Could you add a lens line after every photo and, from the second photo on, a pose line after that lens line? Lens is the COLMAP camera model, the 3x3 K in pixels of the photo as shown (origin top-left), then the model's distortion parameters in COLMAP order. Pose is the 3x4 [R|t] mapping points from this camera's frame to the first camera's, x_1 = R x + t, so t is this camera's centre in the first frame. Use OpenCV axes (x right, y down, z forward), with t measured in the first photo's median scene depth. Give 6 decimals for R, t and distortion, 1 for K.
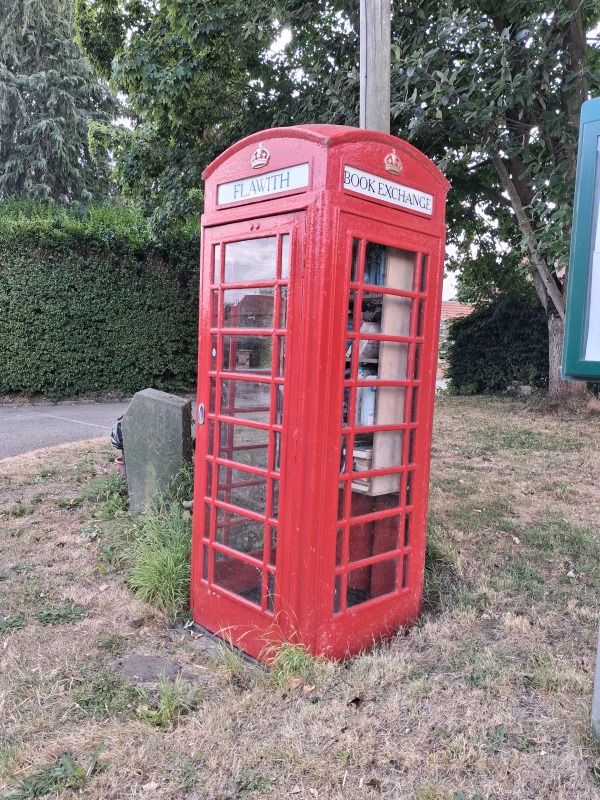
lens RADIAL K [[627.1, 0, 292.9], [0, 627.1, 407.2], [0, 0, 1]] dist [0.023929, -0.023241]
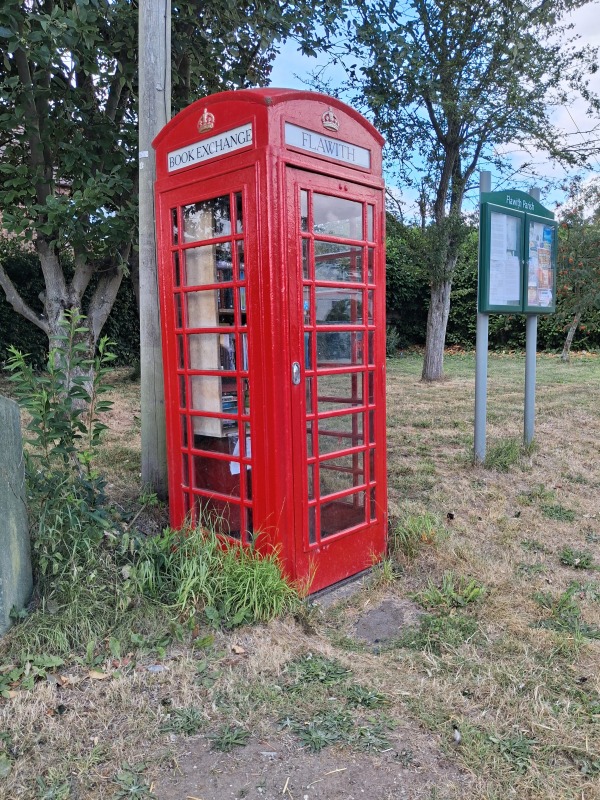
lens RADIAL K [[627.1, 0, 299.3], [0, 627.1, 399.7], [0, 0, 1]] dist [0.023929, -0.023241]
pose [[0.040246, 0.069197, -0.996791, 1.039834], [-0.071859, 0.995216, 0.066186, -0.003377], [0.996603, 0.068965, 0.045026, 0.946943]]
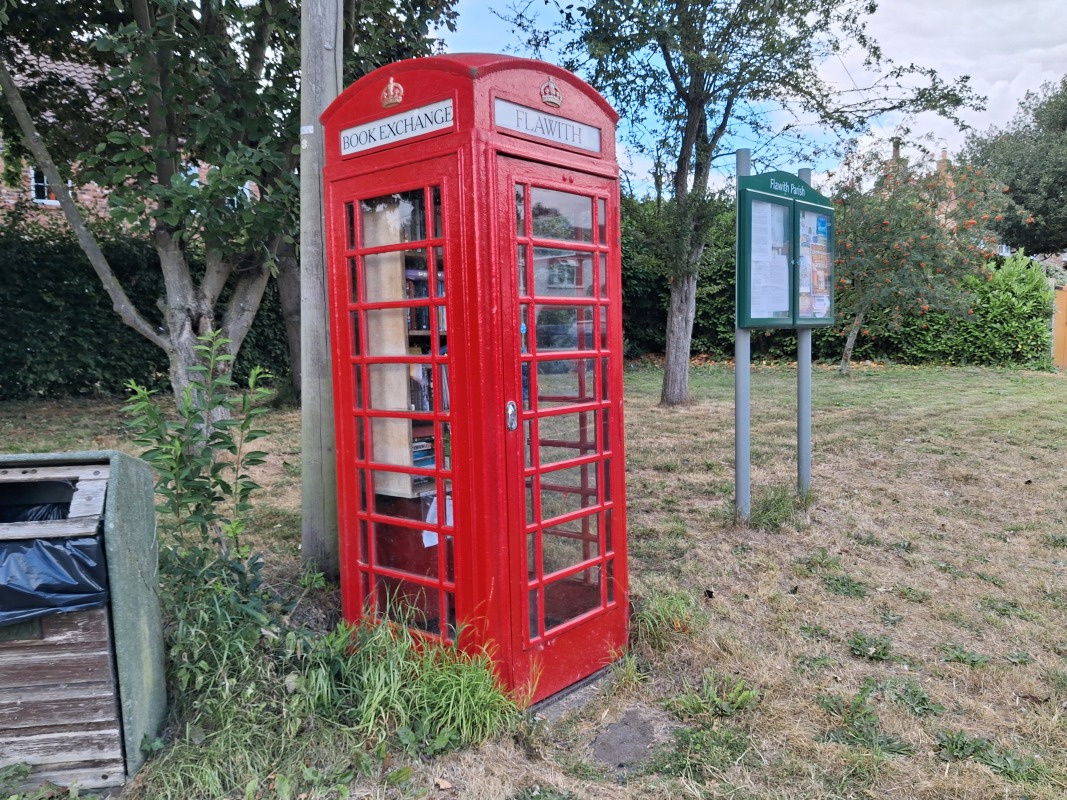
lens RADIAL K [[836.4, 0, 537.6], [0, 836.4, 391.8], [0, 0, 1]] dist [0.023929, -0.023241]
pose [[0.088867, 0.025844, -0.995708, 1.066383], [-0.064754, 0.997698, 0.020116, -0.026547], [0.993936, 0.062689, 0.090336, 0.925514]]
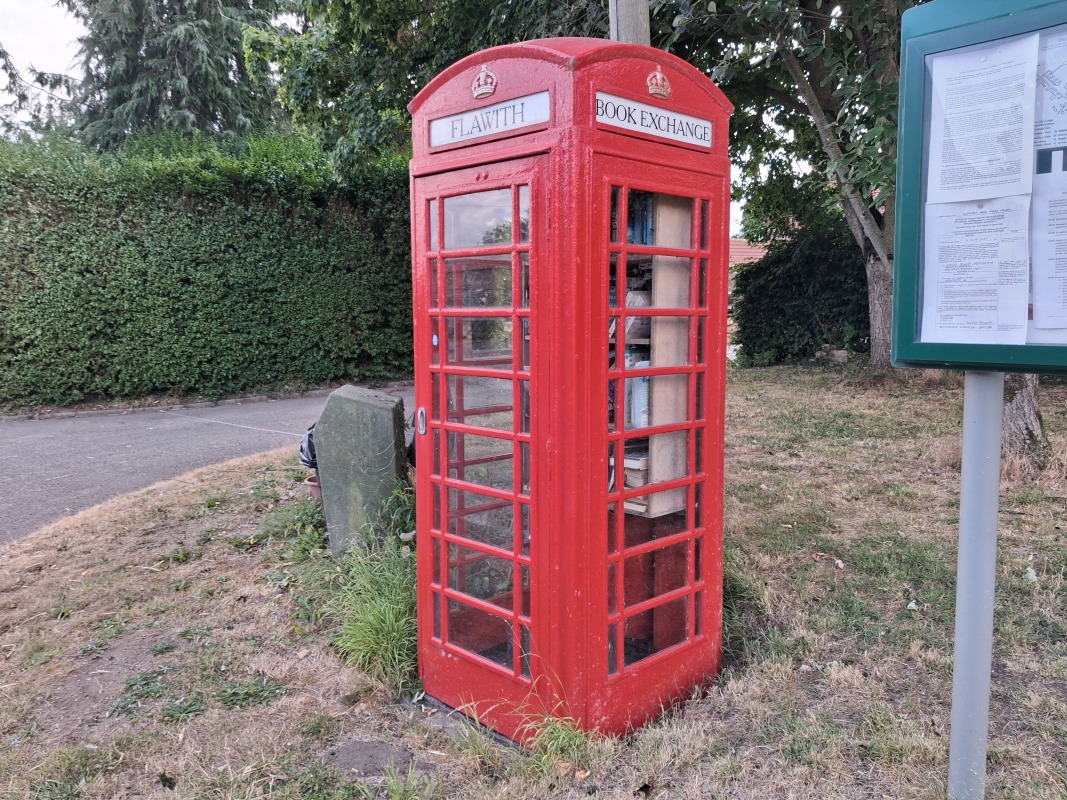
lens RADIAL K [[836.4, 0, 542.4], [0, 836.4, 398.3], [0, 0, 1]] dist [0.023929, -0.023241]
pose [[0.998809, -0.047380, 0.011665, -0.009637], [0.047289, 0.998849, 0.007983, -0.017336], [-0.012030, -0.007422, 0.999900, -0.017572]]
